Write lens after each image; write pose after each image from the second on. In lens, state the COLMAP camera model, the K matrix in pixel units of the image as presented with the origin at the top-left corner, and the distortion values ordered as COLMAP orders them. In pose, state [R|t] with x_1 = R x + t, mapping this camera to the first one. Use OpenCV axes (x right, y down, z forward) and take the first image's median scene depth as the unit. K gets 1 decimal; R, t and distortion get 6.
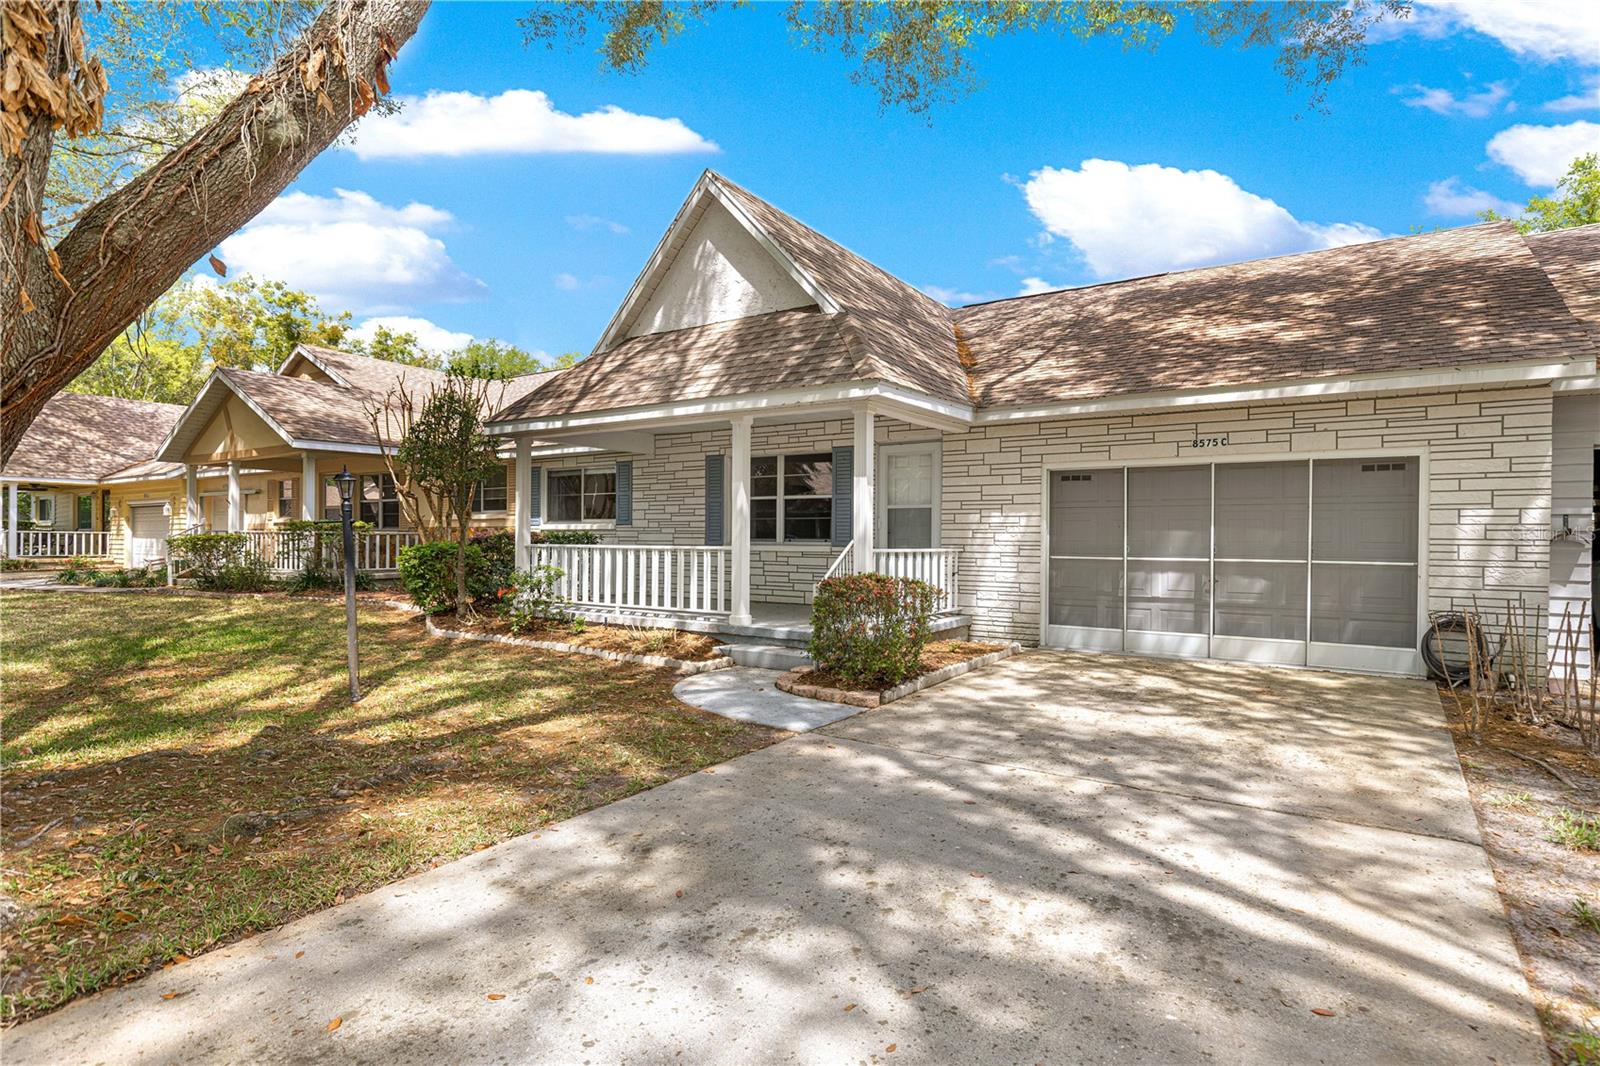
lens RADIAL K [[872.6, 0, 800.0], [0, 872.6, 533.0], [0, 0, 1]] dist [-0.002277, -0.000380]
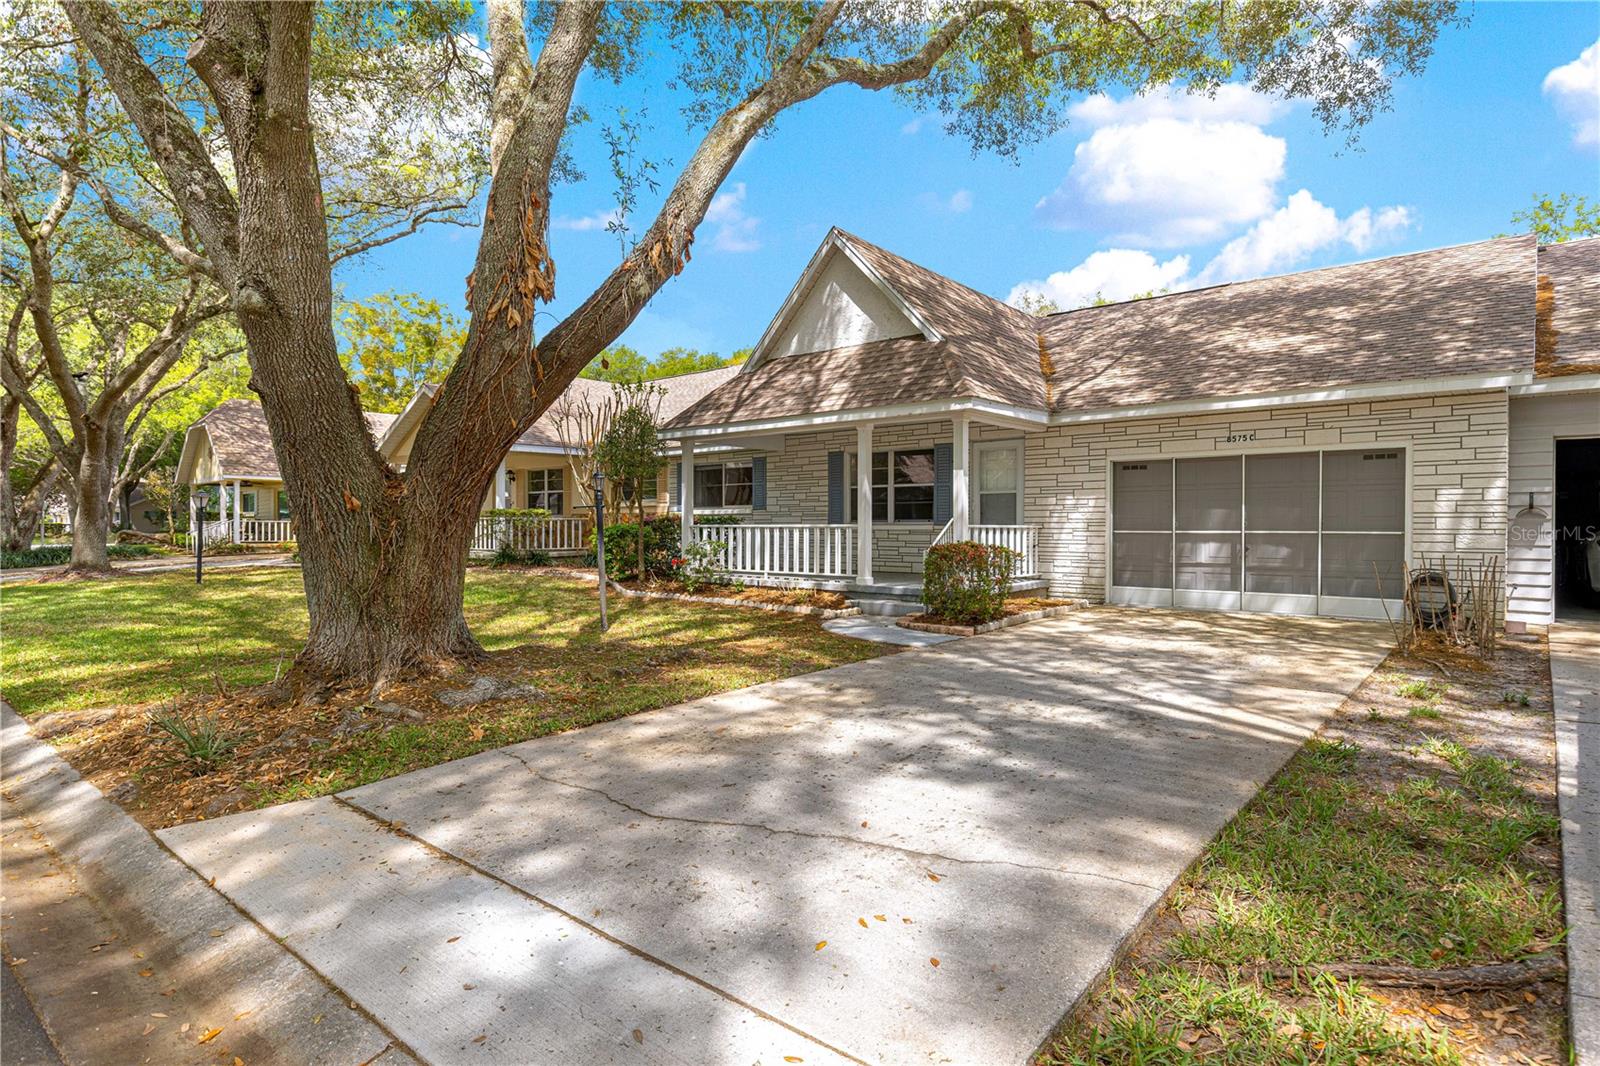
lens RADIAL K [[872.6, 0, 800.0], [0, 872.6, 533.0], [0, 0, 1]] dist [-0.002277, -0.000380]
pose [[0.994277, -0.005992, -0.106667, -0.023884], [0.007507, 0.999877, 0.013801, 0.009248], [0.106571, -0.014523, 0.994199, -0.274841]]
